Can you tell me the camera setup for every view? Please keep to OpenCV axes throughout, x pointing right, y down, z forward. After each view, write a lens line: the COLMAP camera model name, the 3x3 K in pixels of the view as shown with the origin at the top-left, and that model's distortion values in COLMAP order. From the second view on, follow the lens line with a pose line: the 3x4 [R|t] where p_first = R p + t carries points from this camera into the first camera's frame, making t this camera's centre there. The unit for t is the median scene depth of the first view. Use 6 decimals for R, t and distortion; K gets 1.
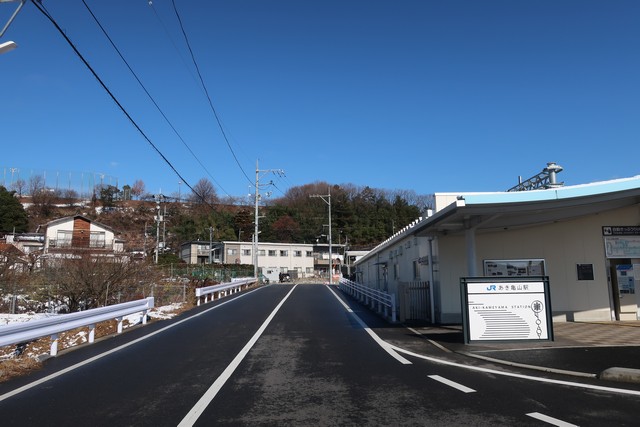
lens RADIAL K [[499.6, 0, 323.7], [0, 499.6, 213.0], [0, 0, 1]] dist [-0.004010, 0.000039]
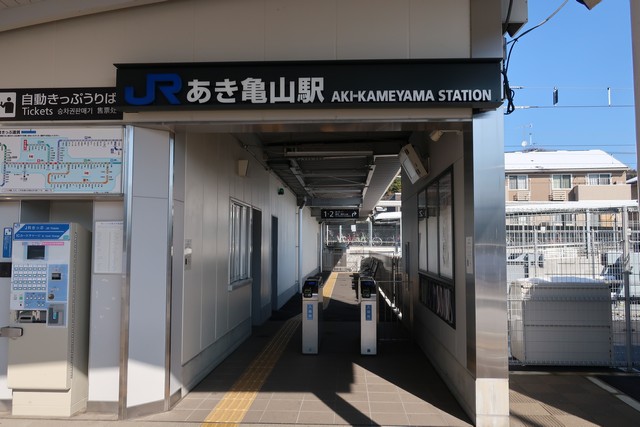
lens RADIAL K [[499.6, 0, 321.4], [0, 499.6, 215.8], [0, 0, 1]] dist [-0.004010, 0.000039]
pose [[0.997780, 0.011830, -0.065535, 0.779392], [-0.005571, 0.995473, 0.094882, 0.072084], [0.066361, -0.094307, 0.993329, 0.727031]]
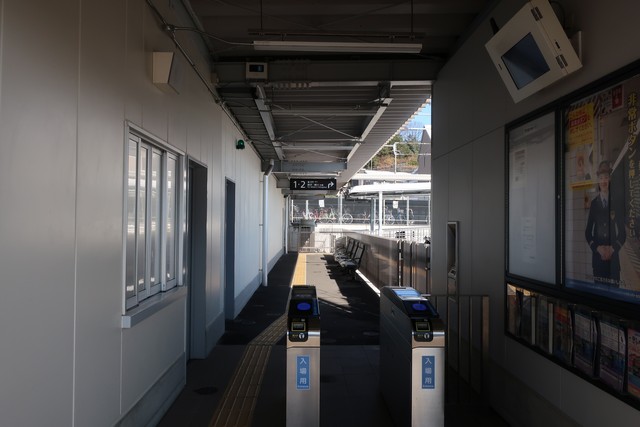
lens RADIAL K [[499.6, 0, 316.4], [0, 499.6, 218.3], [0, 0, 1]] dist [-0.004010, 0.000039]
pose [[0.999757, 0.021181, 0.006185, 0.744454], [-0.021855, 0.989113, 0.145526, 0.106738], [-0.003036, -0.145626, 0.989335, 0.963861]]
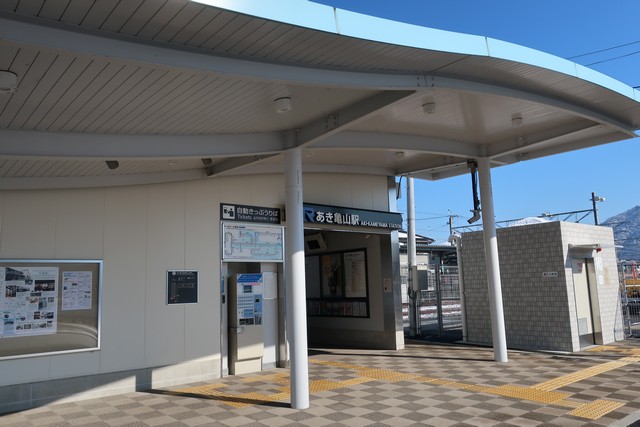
lens RADIAL K [[499.6, 0, 323.0], [0, 499.6, 214.2], [0, 0, 1]] dist [-0.004010, 0.000039]
pose [[0.769884, 0.083270, 0.632728, 0.301661], [-0.077984, 0.996296, -0.036229, 0.050730], [-0.633401, -0.021450, 0.773526, 0.509558]]
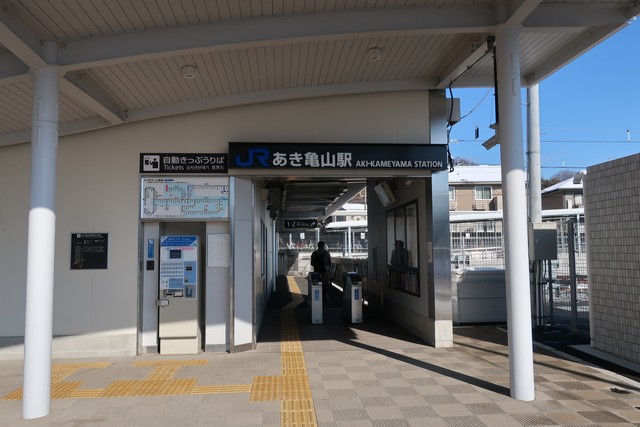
lens RADIAL K [[499.6, 0, 321.7], [0, 499.6, 215.3], [0, 0, 1]] dist [-0.004010, 0.000039]
pose [[0.997645, 0.008412, 0.068071, 0.702927], [-0.013728, 0.996858, 0.078012, 0.046455], [-0.067201, -0.078763, 0.994626, 0.527018]]
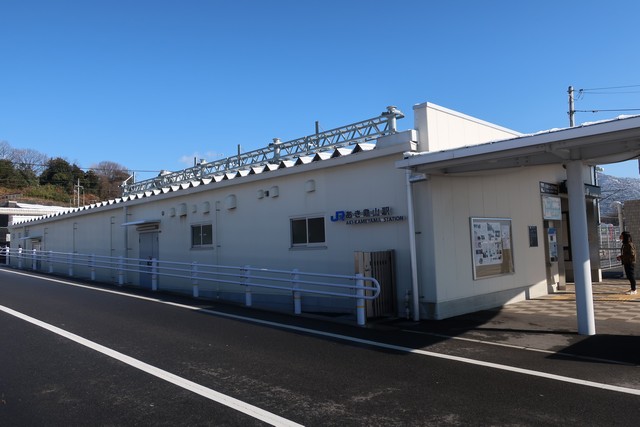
lens RADIAL K [[498.8, 0, 321.2], [0, 498.8, 213.3], [0, 0, 1]] dist [-0.011940, -0.001857]
pose [[0.711061, 0.040717, 0.701951, -0.277678], [-0.085624, 0.995906, 0.028967, 0.087165], [-0.697898, -0.080701, 0.711636, 0.669216]]
